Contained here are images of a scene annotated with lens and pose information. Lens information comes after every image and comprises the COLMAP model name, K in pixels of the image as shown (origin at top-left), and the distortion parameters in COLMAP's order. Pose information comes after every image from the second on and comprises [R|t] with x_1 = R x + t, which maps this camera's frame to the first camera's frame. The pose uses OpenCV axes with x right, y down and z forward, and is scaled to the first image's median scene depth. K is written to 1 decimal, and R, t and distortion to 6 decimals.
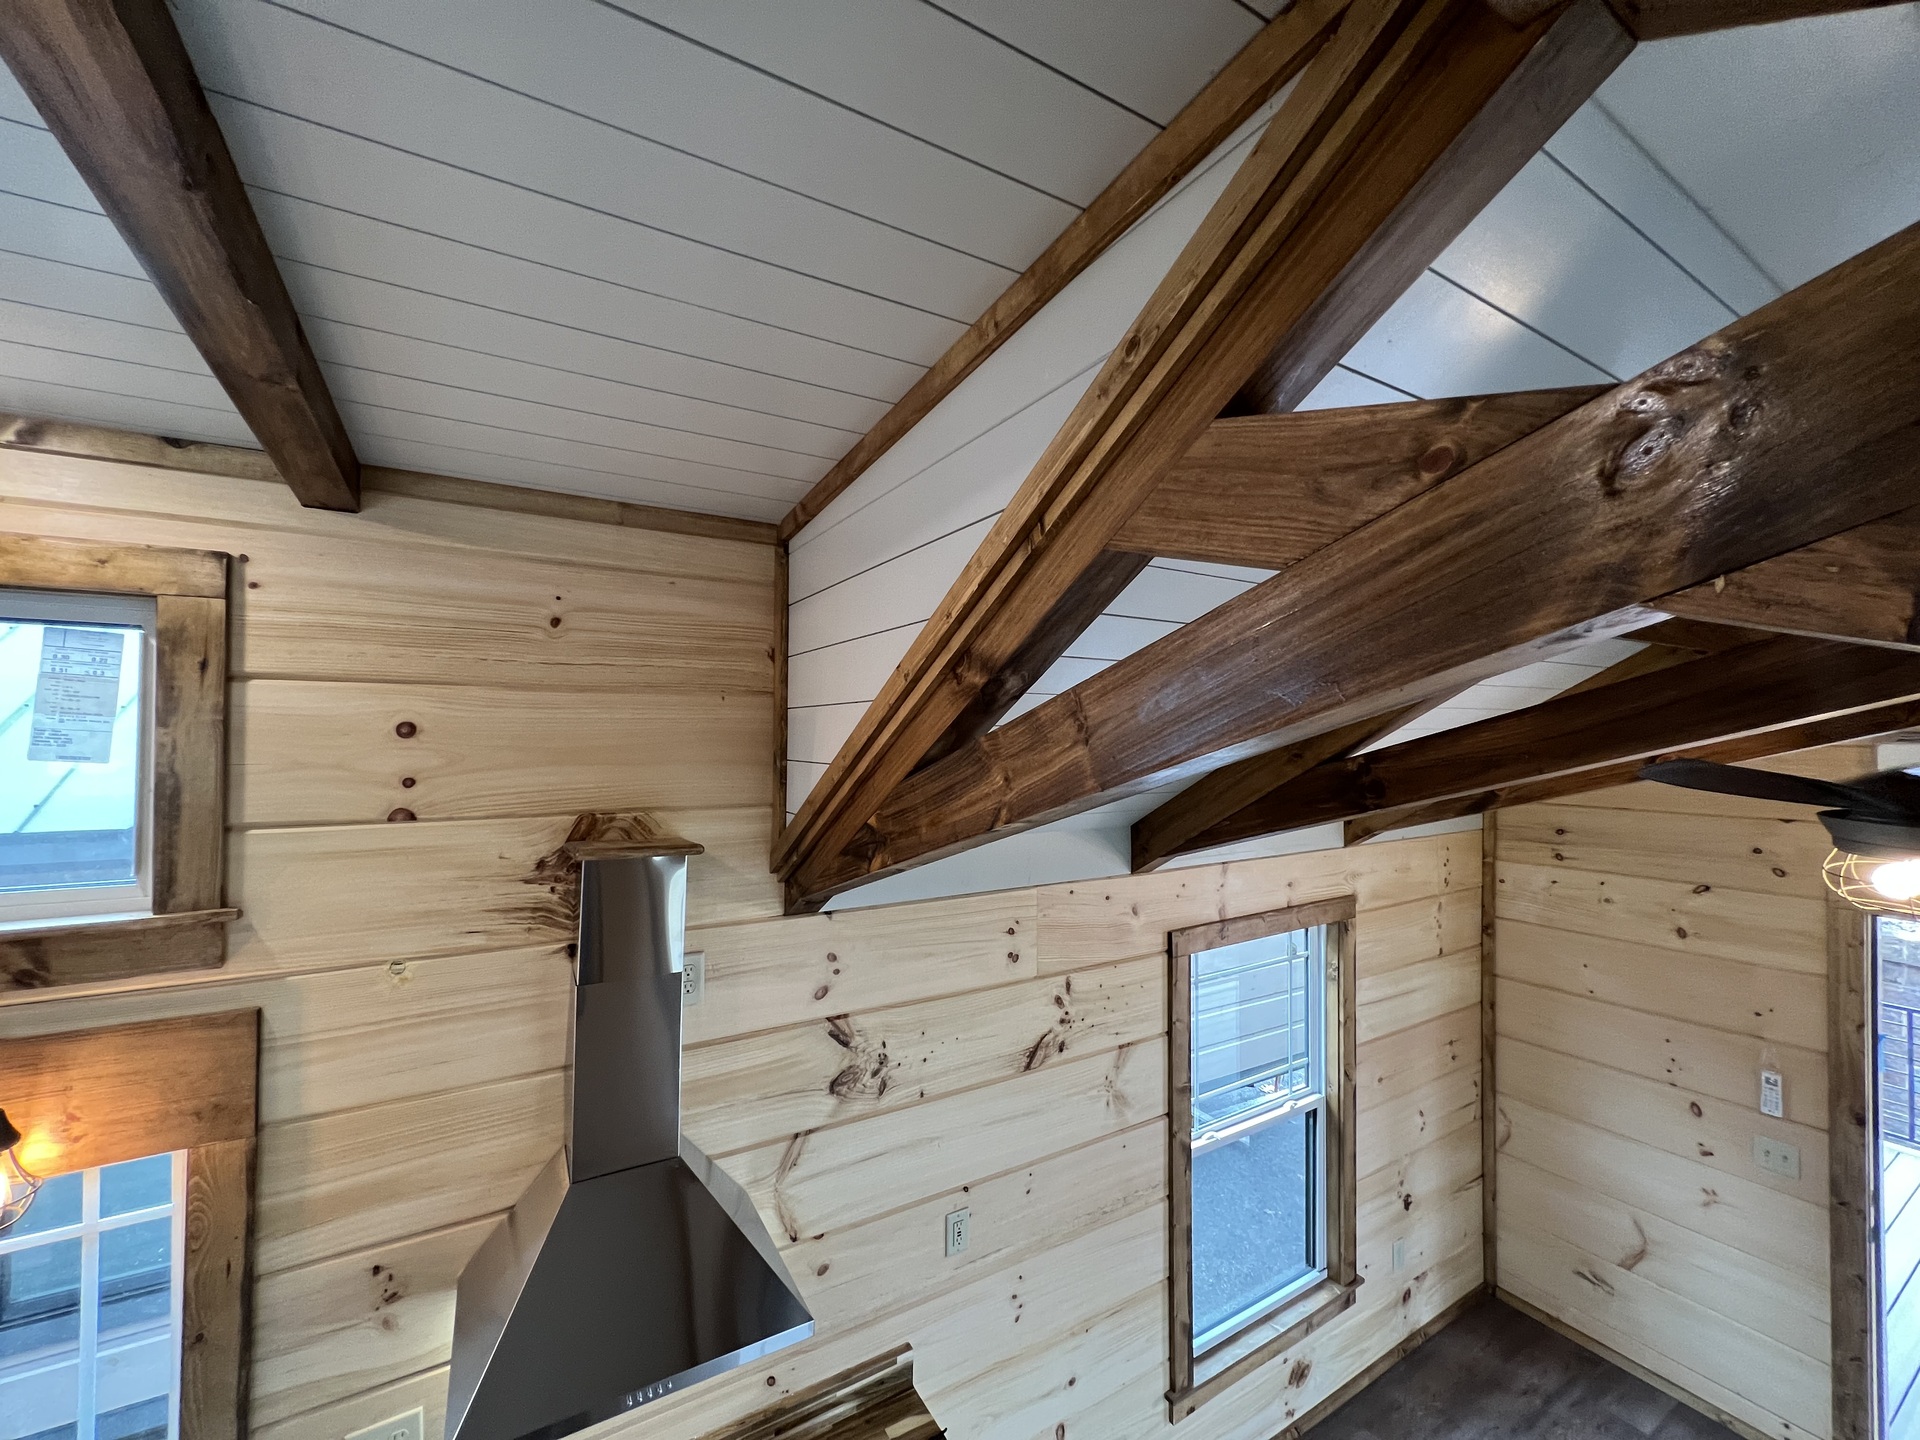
lens RADIAL K [[767.1, 0, 960.7], [0, 767.1, 723.3], [0, 0, 1]] dist [-0.002089, 0.000917]
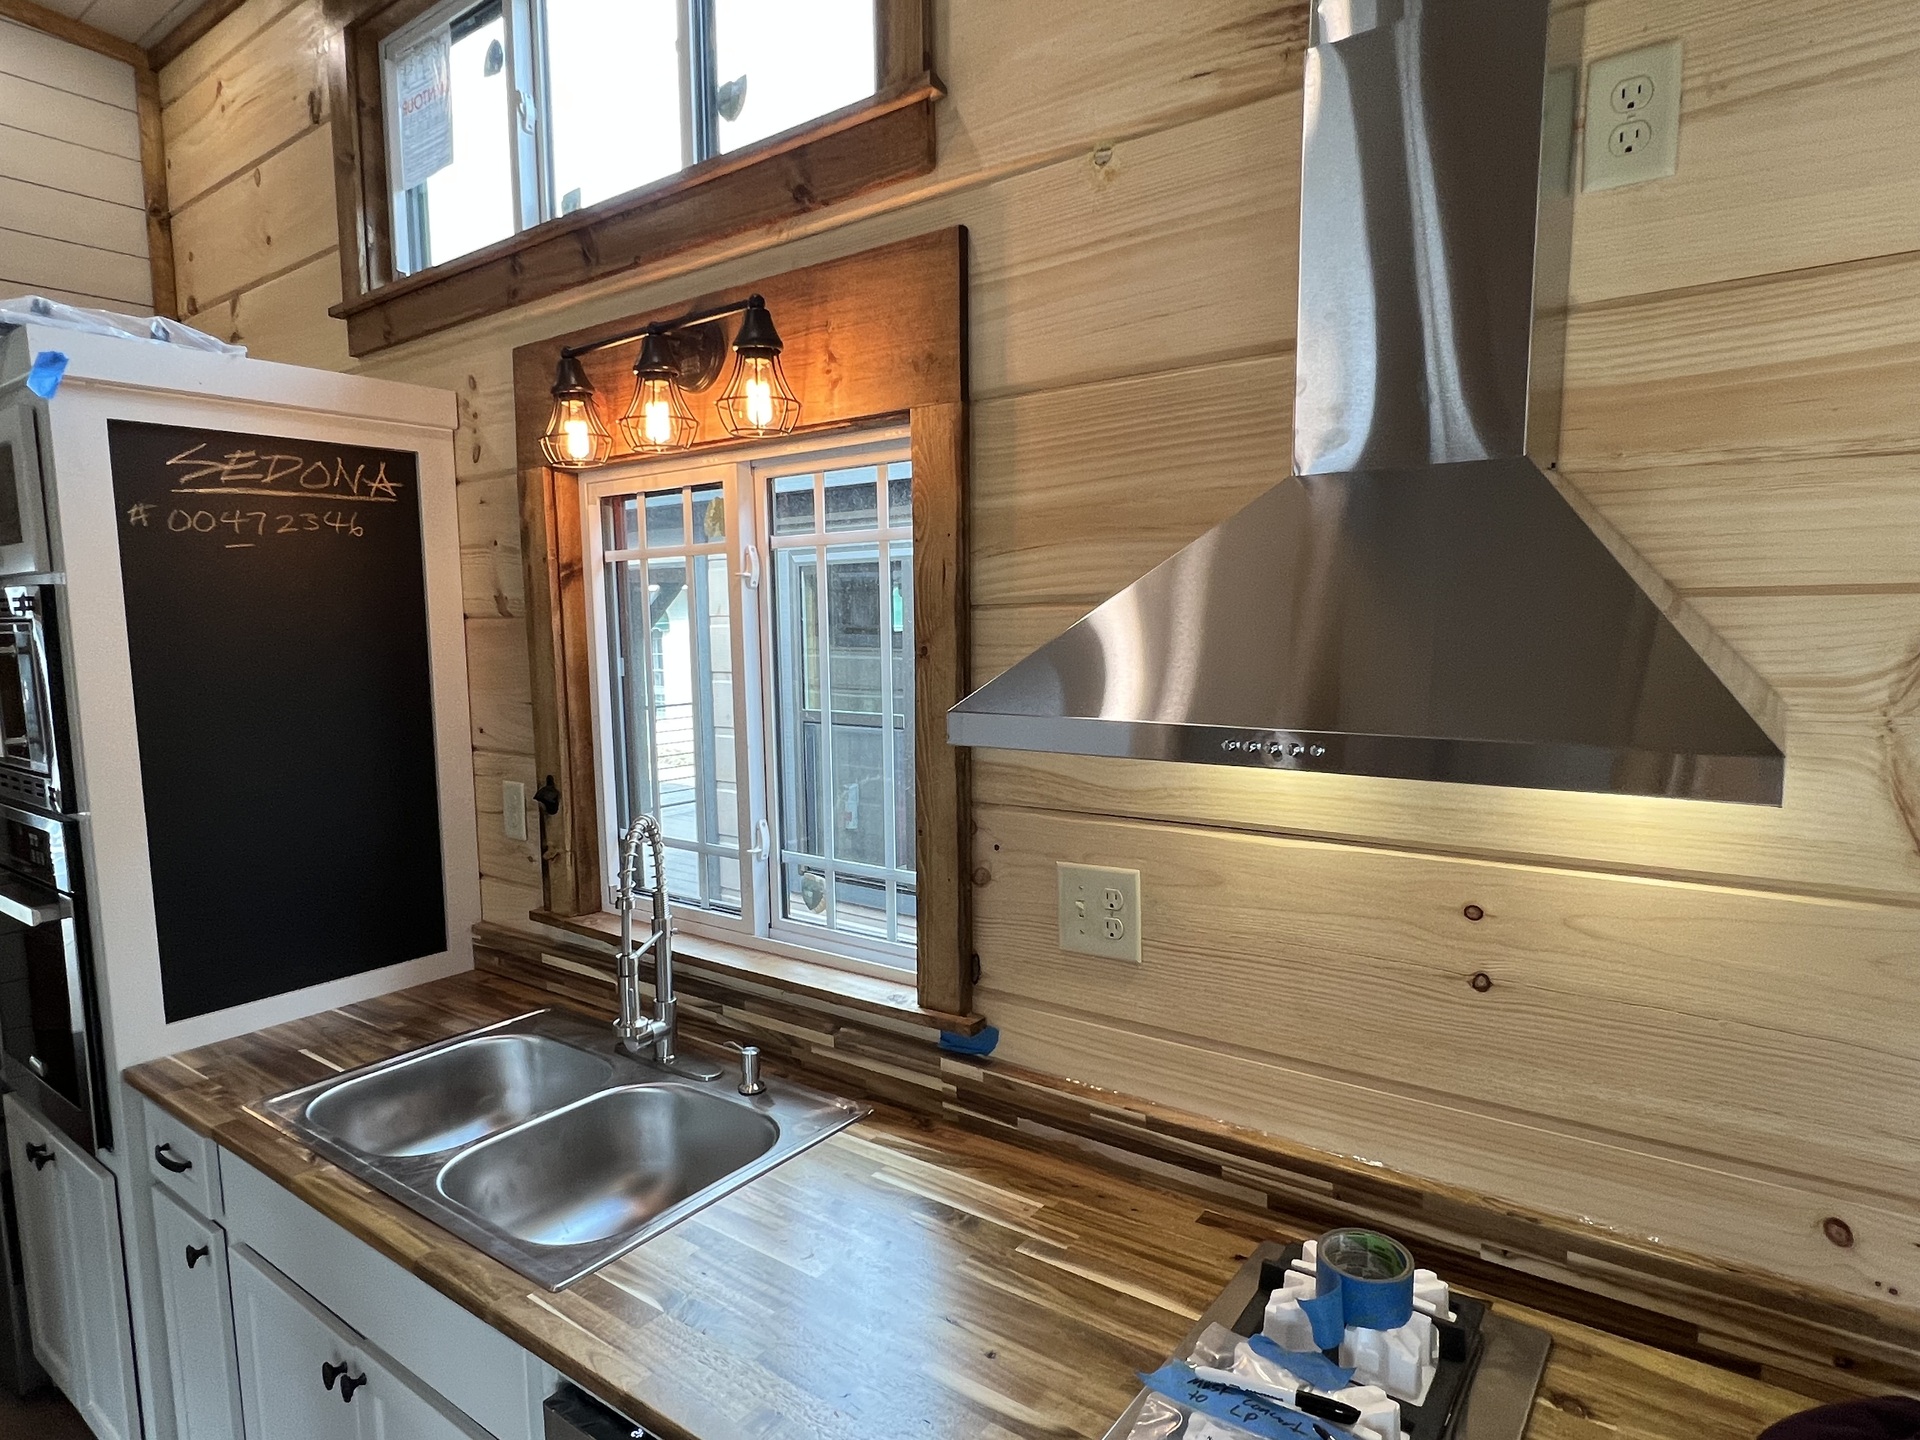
lens RADIAL K [[1106.8, 0, 942.0], [0, 1106.8, 740.4], [0, 0, 1]] dist [0.002757, -0.002930]
pose [[0.379666, 0.089106, -0.920822, 0.059113], [0.030142, 0.993631, 0.108579, 0.530623], [0.924633, -0.068980, 0.374562, 0.398350]]
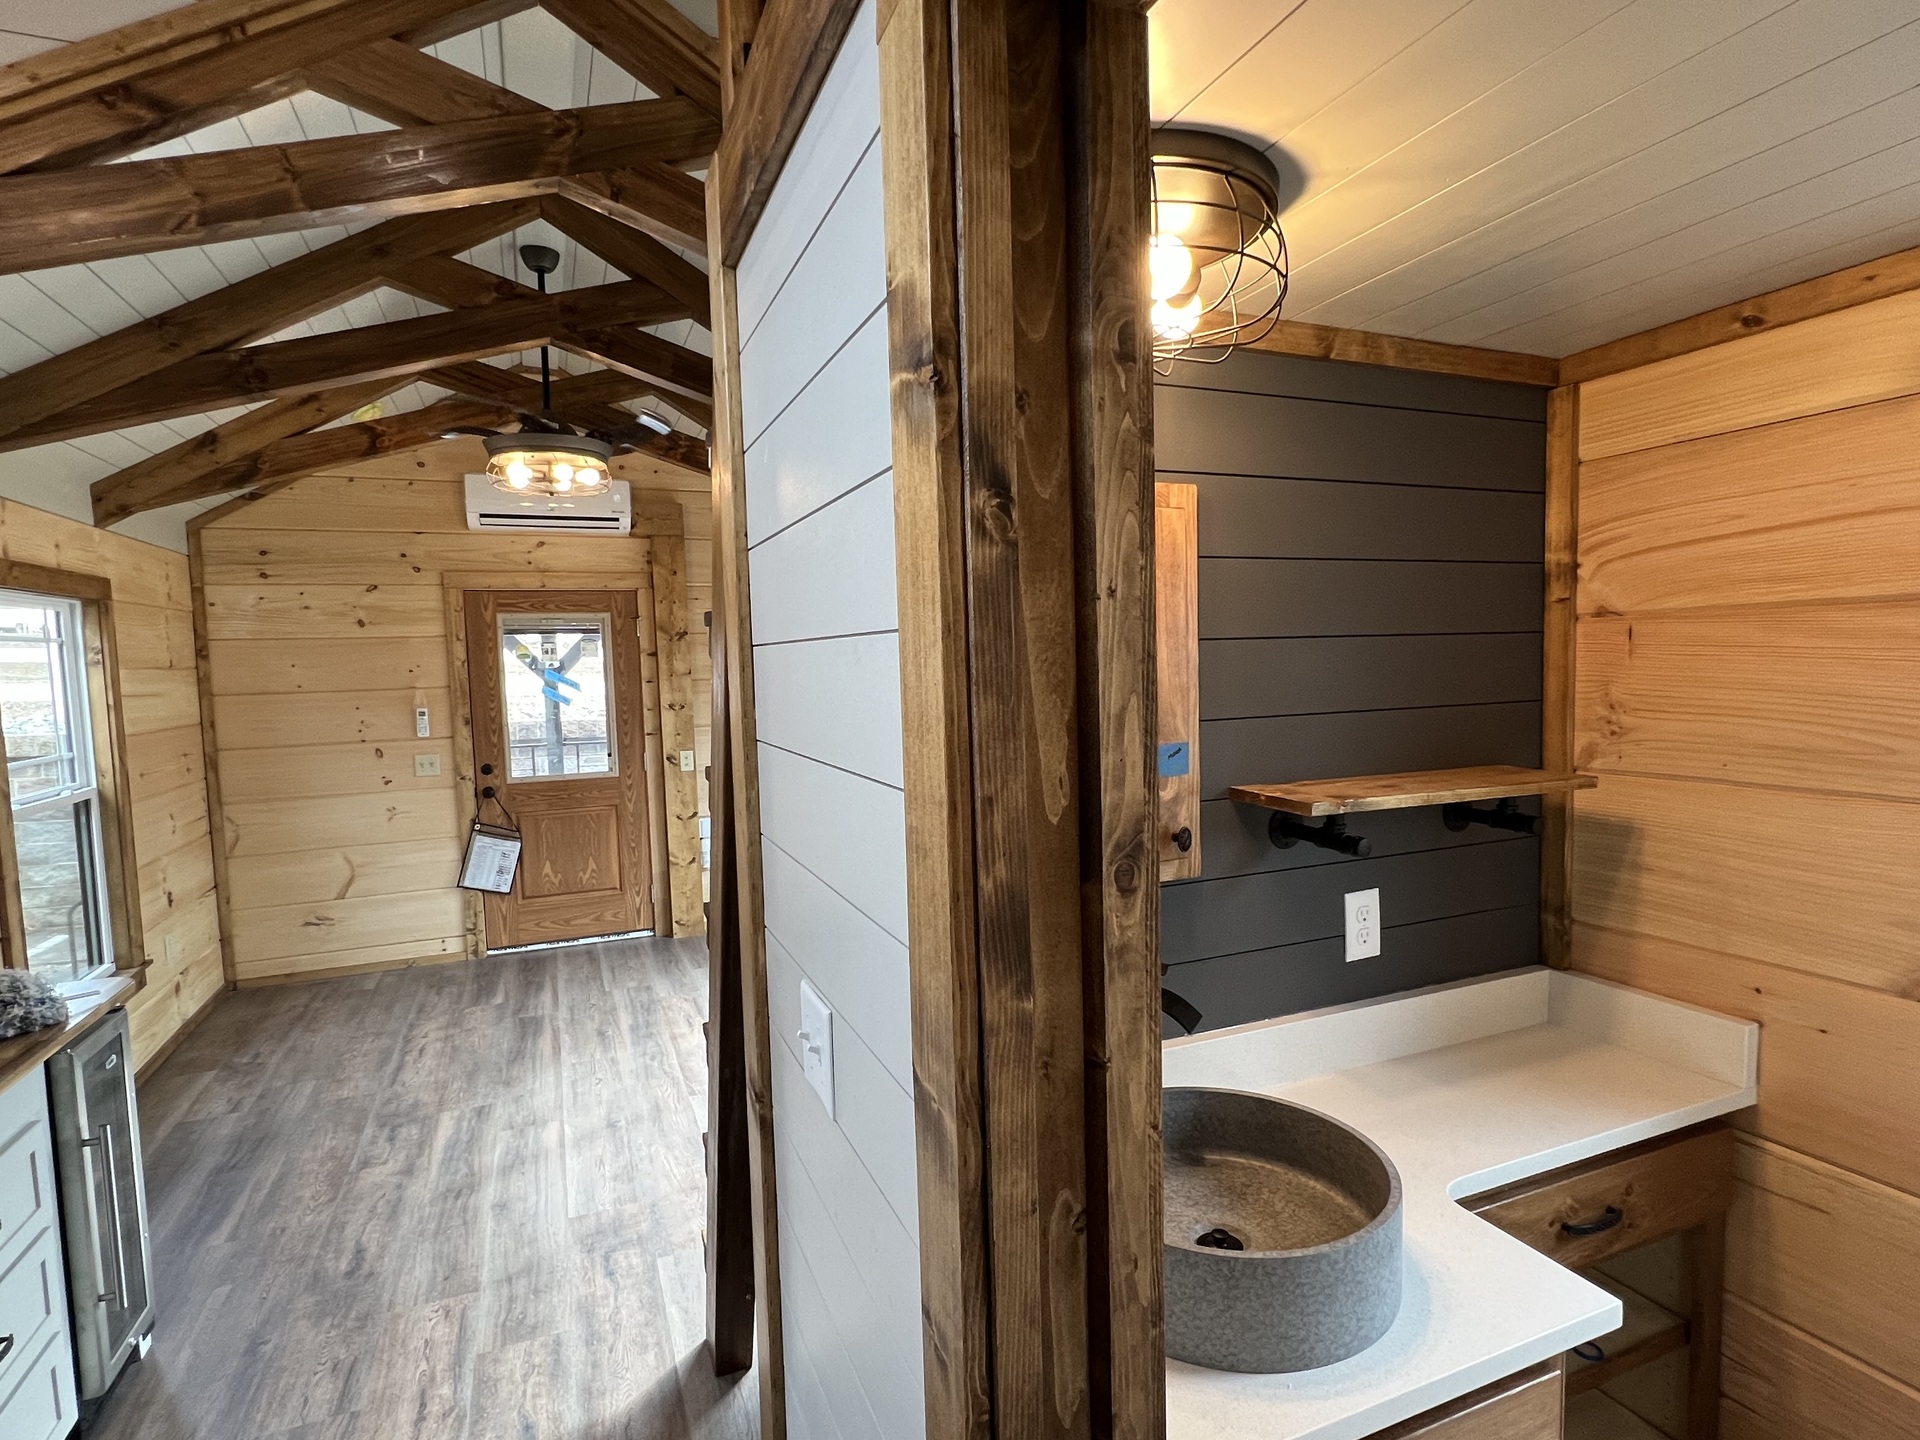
lens RADIAL K [[983.1, 0, 955.4], [0, 983.1, 737.2], [0, 0, 1]] dist [-0.003604, 0.000378]
pose [[0.140279, -0.084941, 0.986462, -0.916801], [0.014376, 0.996383, 0.083750, 0.532938], [-0.990008, 0.002433, 0.140993, -0.375226]]
